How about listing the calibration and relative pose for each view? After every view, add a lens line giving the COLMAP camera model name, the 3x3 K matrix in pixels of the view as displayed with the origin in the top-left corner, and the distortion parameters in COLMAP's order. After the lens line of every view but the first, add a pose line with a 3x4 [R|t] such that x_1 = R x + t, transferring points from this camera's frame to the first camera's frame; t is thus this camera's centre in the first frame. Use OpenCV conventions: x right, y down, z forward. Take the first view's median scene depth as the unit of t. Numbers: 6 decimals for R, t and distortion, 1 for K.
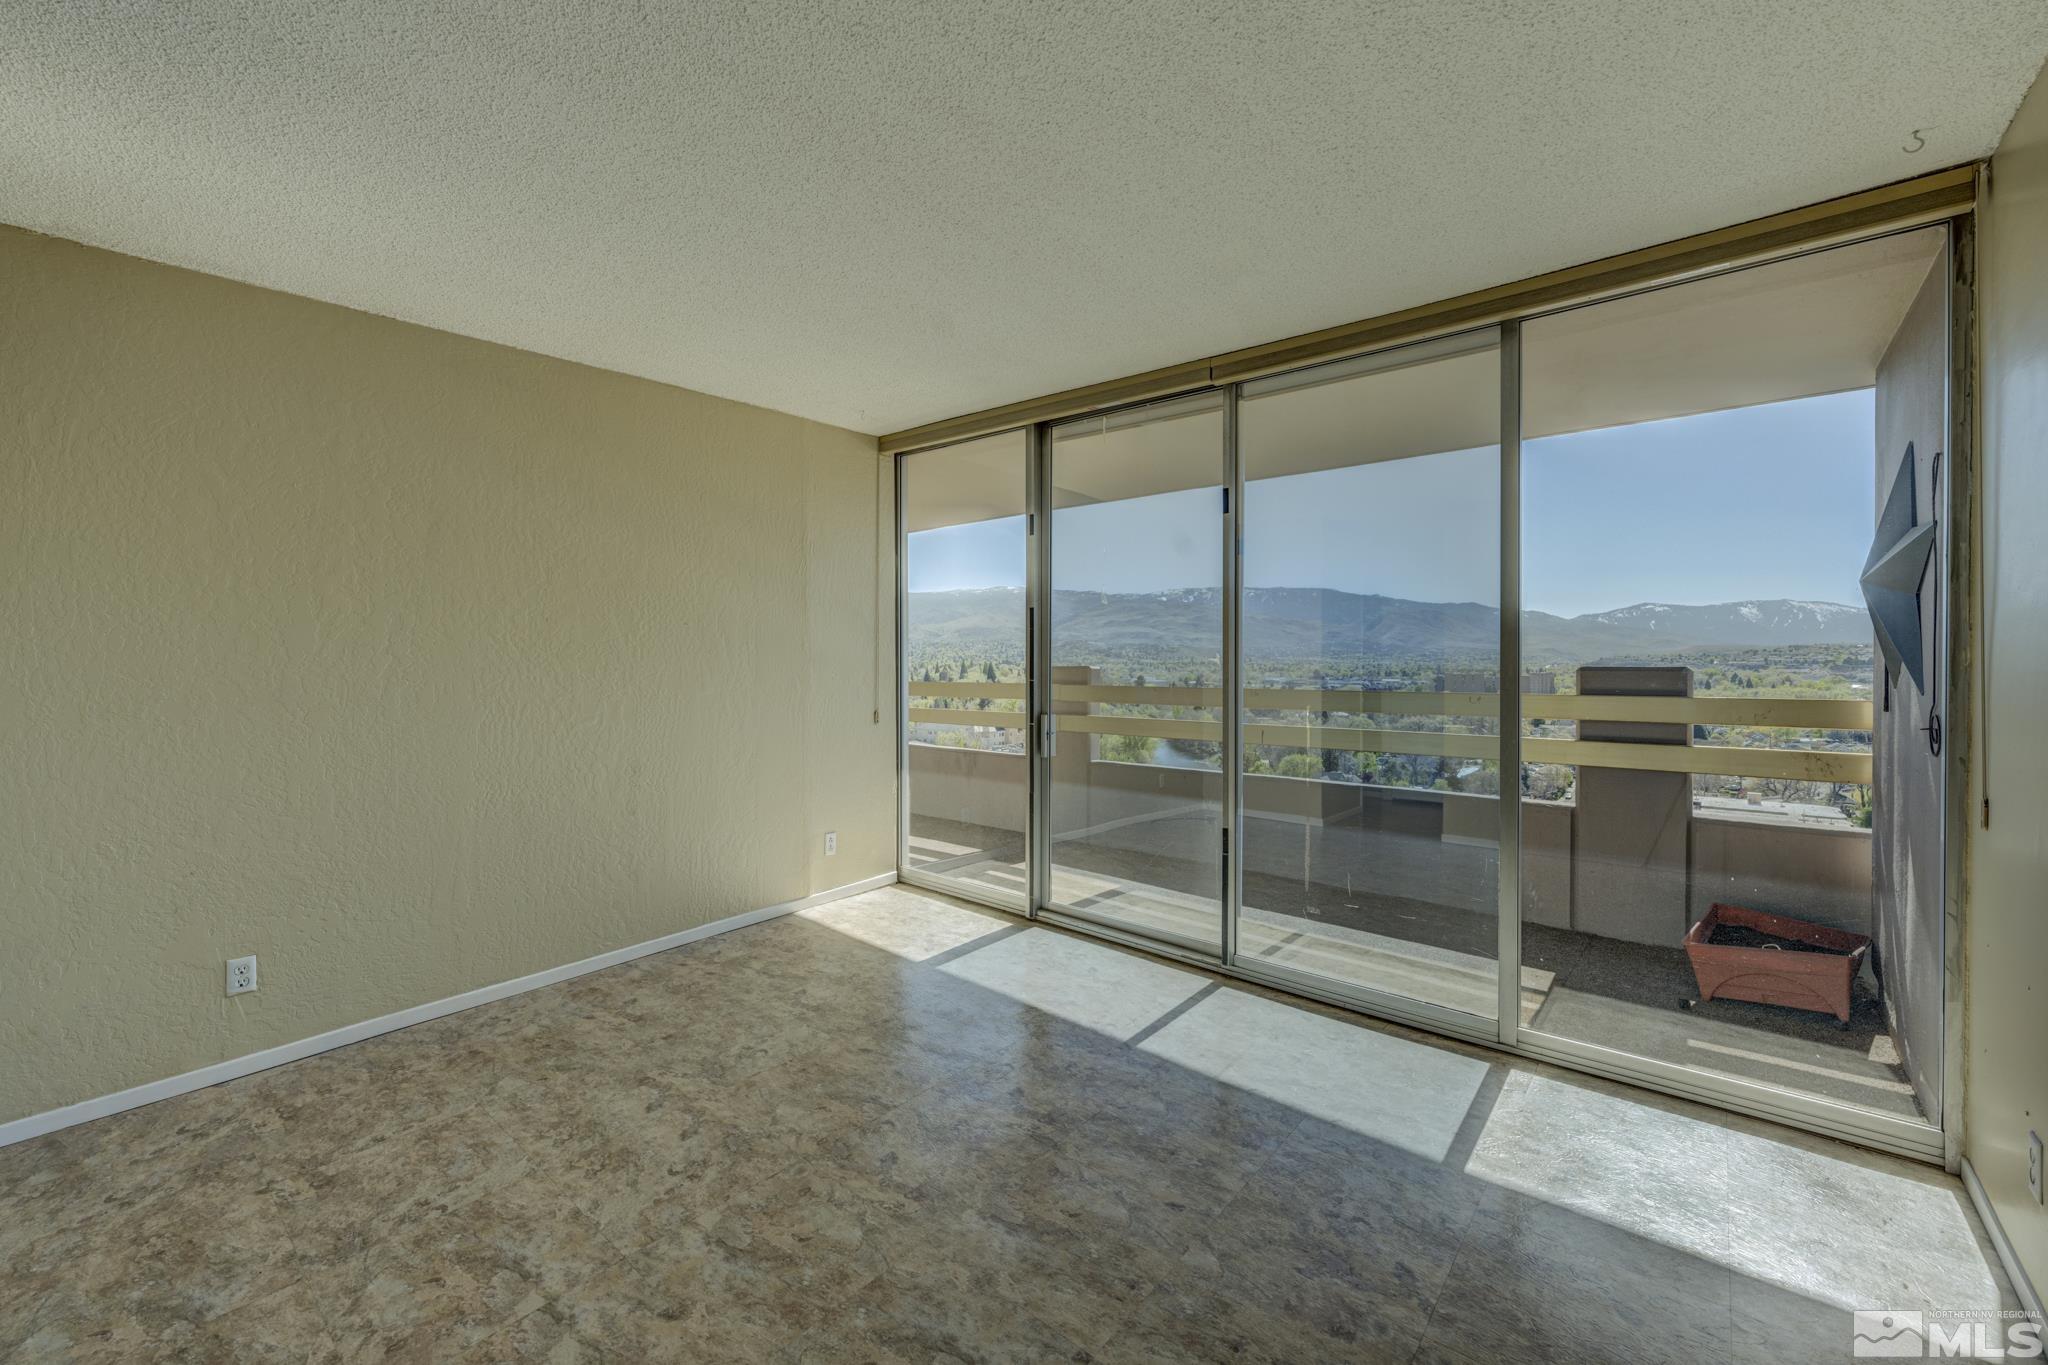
lens RADIAL K [[832.4, 0, 1022.0], [0, 832.4, 670.1], [0, 0, 1]] dist [-0.001449, -0.000078]
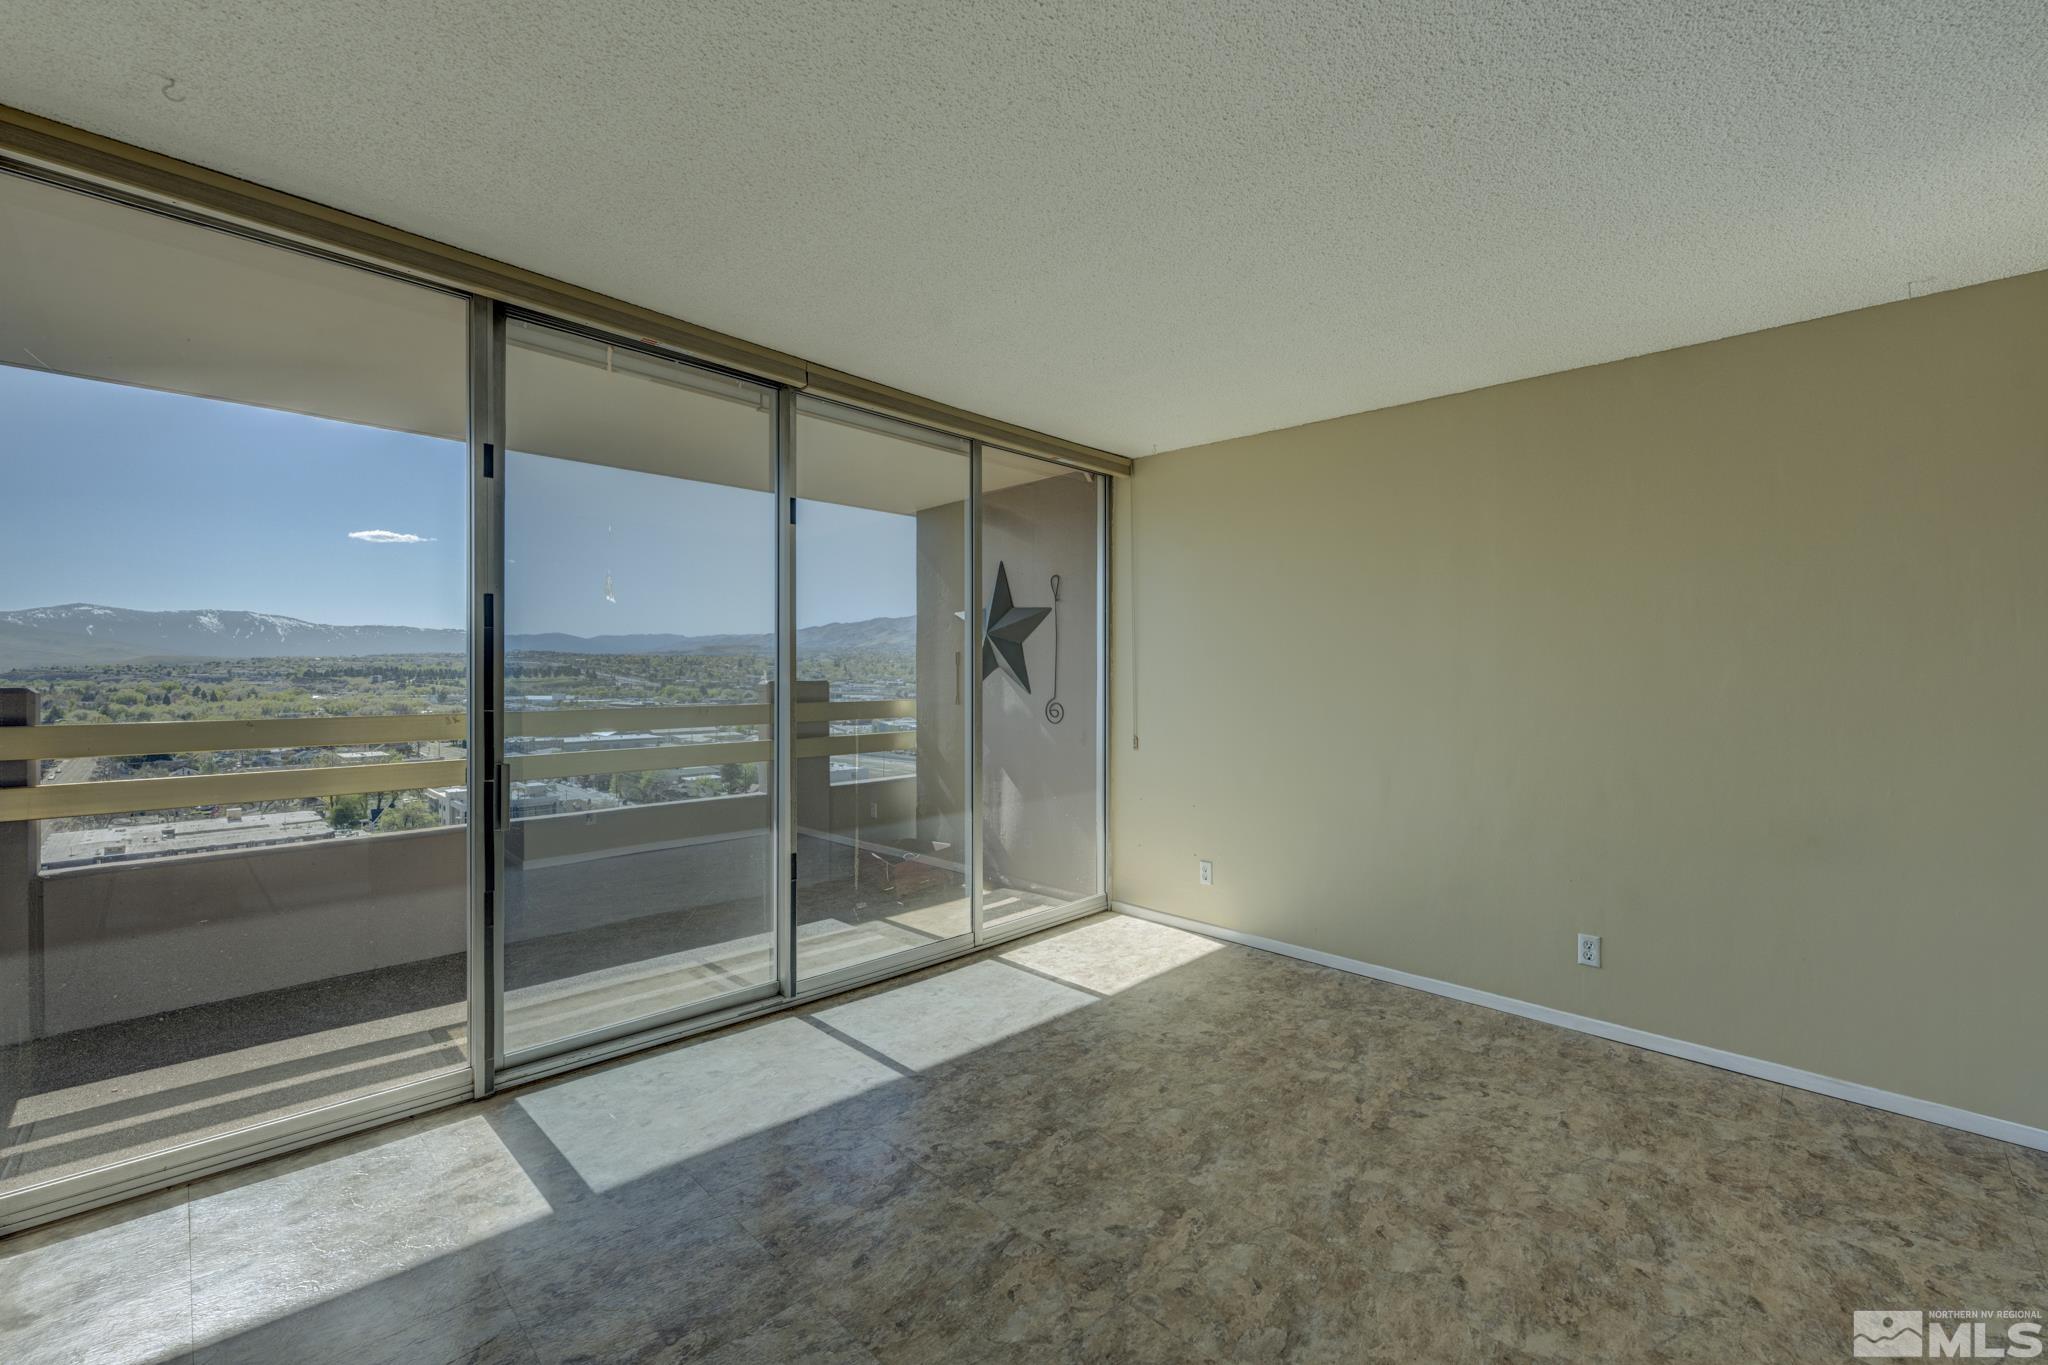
lens RADIAL K [[832.4, 0, 1022.5], [0, 832.4, 677.0], [0, 0, 1]] dist [-0.001449, -0.000078]
pose [[0.080265, -0.003297, 0.996768, -0.738615], [0.009687, 0.999950, 0.002528, -0.012953], [-0.996727, 0.009453, 0.080293, 0.708507]]
